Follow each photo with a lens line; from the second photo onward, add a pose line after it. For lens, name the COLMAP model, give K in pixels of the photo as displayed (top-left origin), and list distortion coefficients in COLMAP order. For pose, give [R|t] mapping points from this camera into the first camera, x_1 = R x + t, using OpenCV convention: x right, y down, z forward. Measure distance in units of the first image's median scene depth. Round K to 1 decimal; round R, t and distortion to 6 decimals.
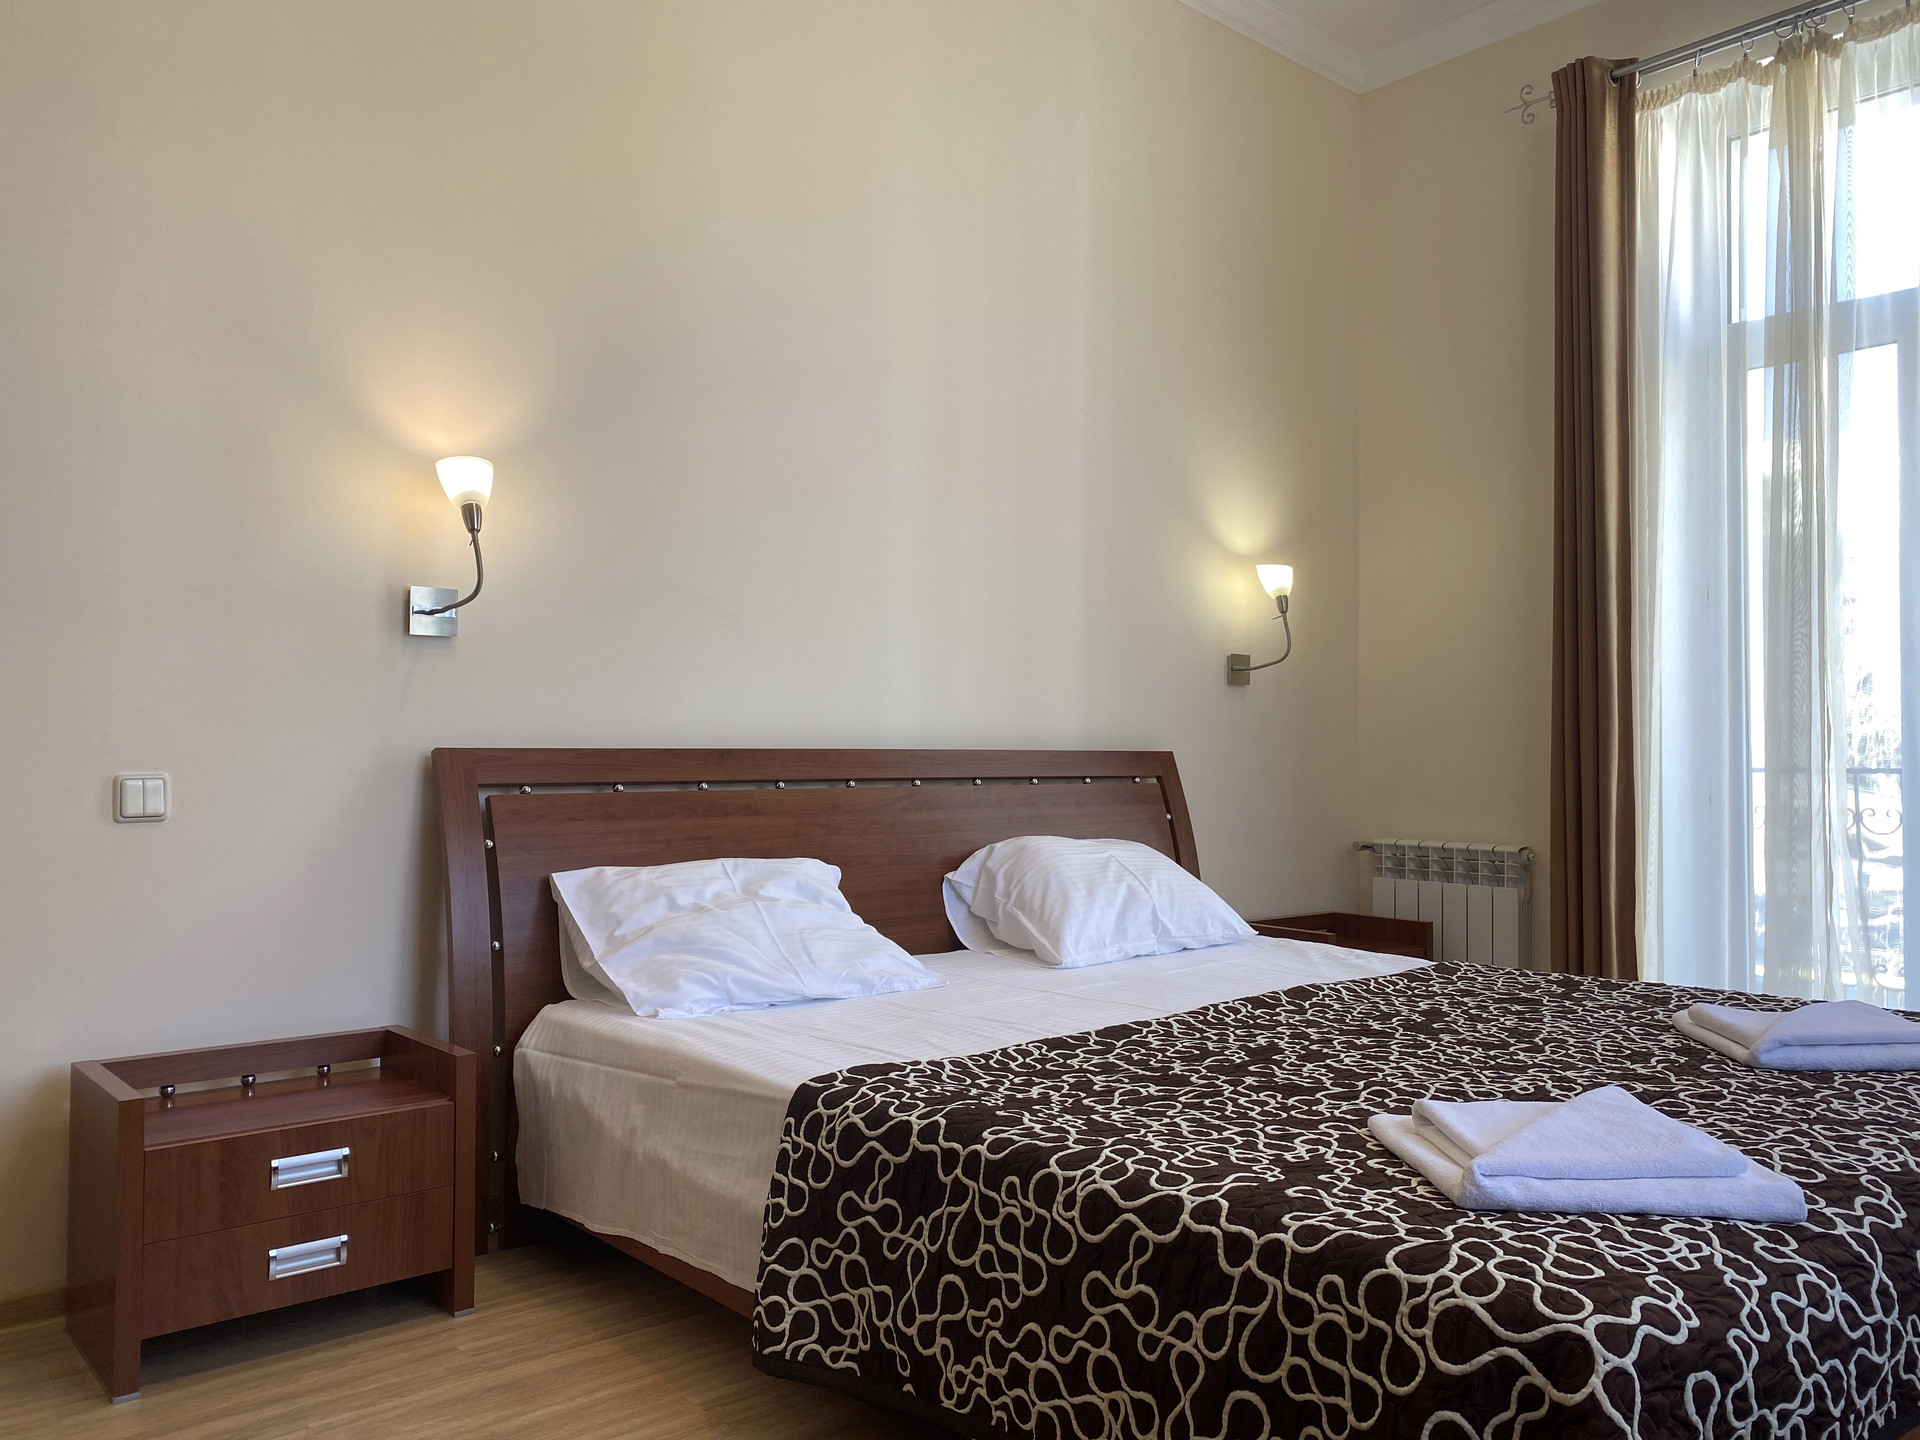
lens RADIAL K [[1492.7, 0, 956.5], [0, 1492.7, 708.0], [0, 0, 1]] dist [0.004638, -0.005344]
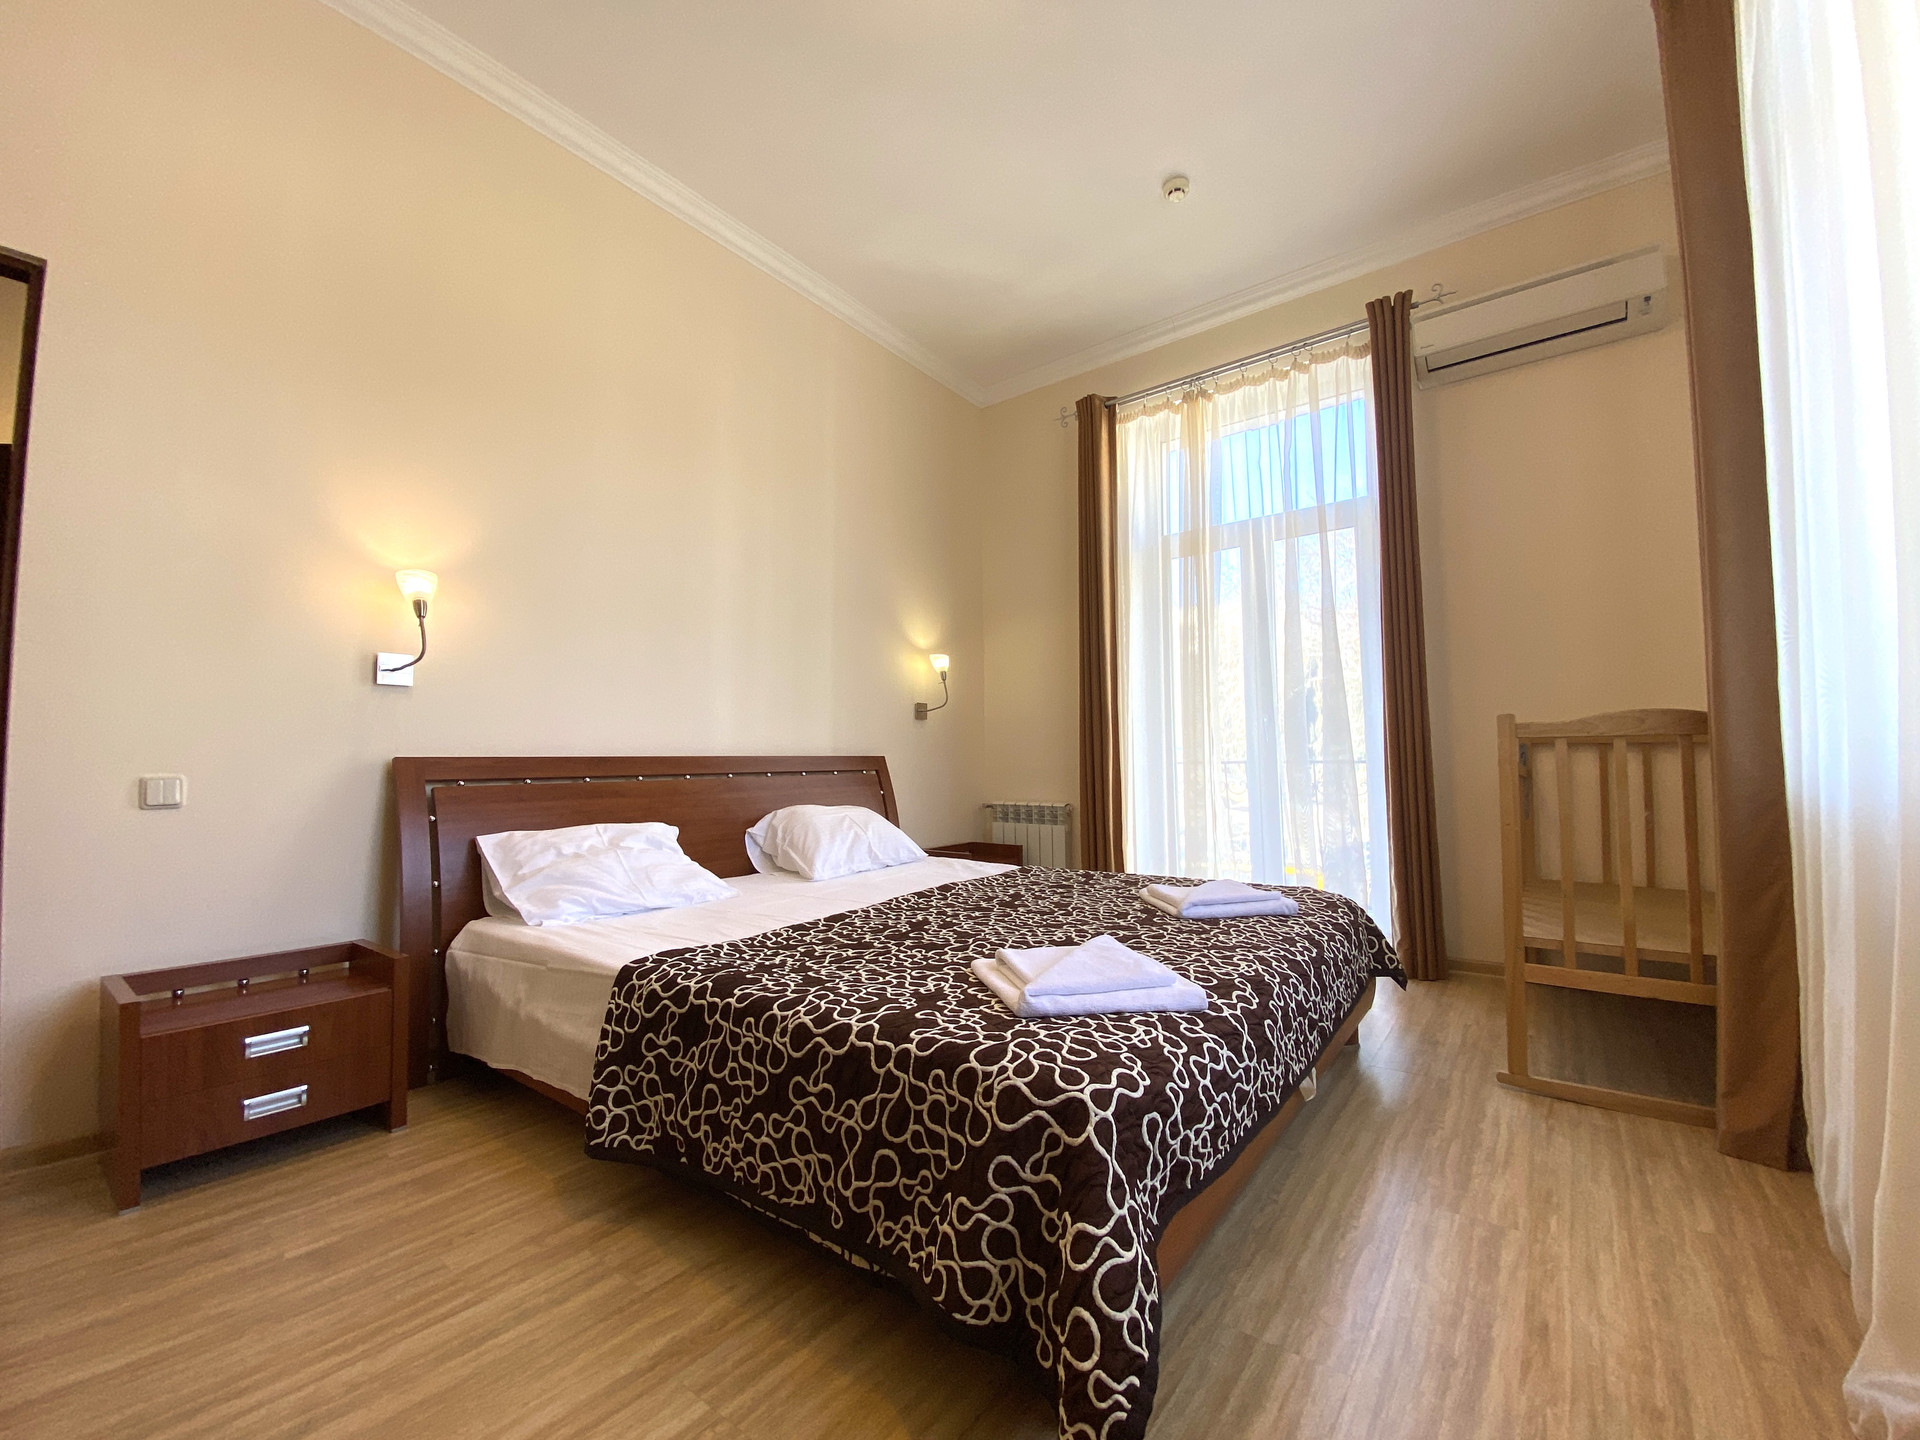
lens RADIAL K [[781.0, 0, 960.0], [0, 781.0, 720.0], [0, 0, 1]] dist [0.020066, -0.032662]
pose [[0.976316, -0.005151, 0.216289, 0.067376], [0.010638, 0.999650, -0.024213, 0.019317], [-0.216088, 0.025941, 0.976029, 0.119981]]
